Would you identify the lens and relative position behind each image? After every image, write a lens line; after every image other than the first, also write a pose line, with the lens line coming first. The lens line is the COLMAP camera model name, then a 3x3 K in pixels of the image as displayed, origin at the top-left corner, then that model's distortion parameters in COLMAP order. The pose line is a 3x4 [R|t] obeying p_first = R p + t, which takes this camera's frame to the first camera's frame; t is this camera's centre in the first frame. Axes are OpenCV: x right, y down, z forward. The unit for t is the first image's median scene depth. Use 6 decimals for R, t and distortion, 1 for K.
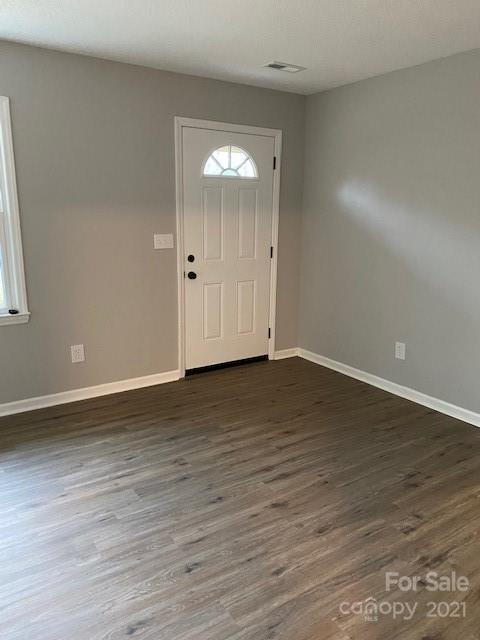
lens RADIAL K [[476.8, 0, 240.0], [0, 476.8, 320.0], [0, 0, 1]] dist [0.086176, -0.097245]
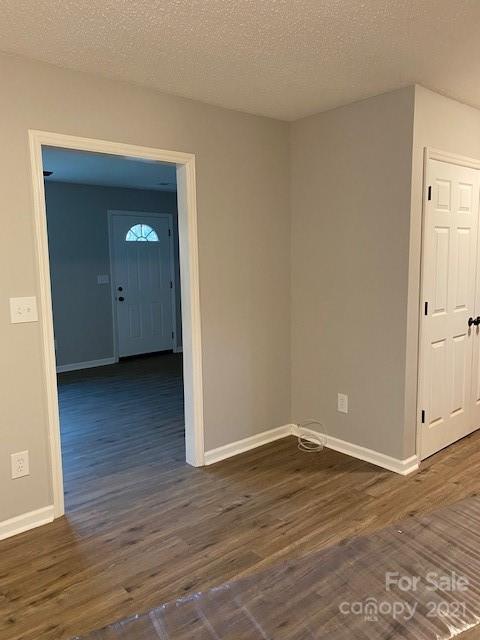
lens RADIAL K [[476.8, 0, 240.0], [0, 476.8, 320.0], [0, 0, 1]] dist [0.086176, -0.097245]
pose [[0.990470, -0.043757, 0.130590, 0.091002], [0.056744, 0.993622, -0.097443, 0.168756], [-0.125493, 0.103925, 0.986636, -0.709933]]
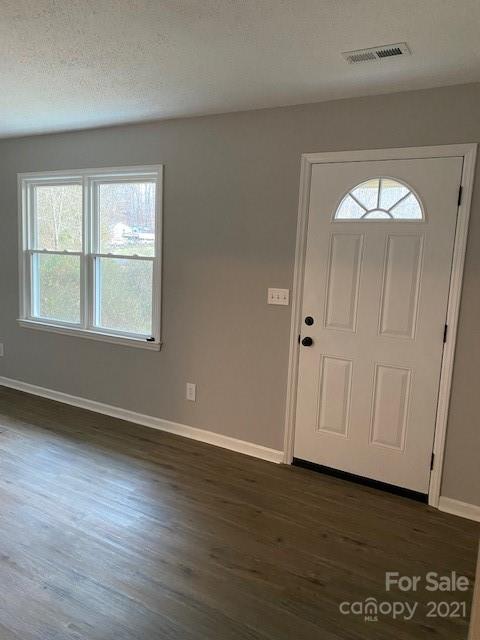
lens RADIAL K [[476.8, 0, 240.0], [0, 476.8, 320.0], [0, 0, 1]] dist [0.086176, -0.097245]
pose [[0.455302, 0.135988, -0.879890, 0.554602], [-0.246923, 0.968786, 0.021956, -0.120204], [0.855411, 0.207269, 0.474669, 0.521939]]
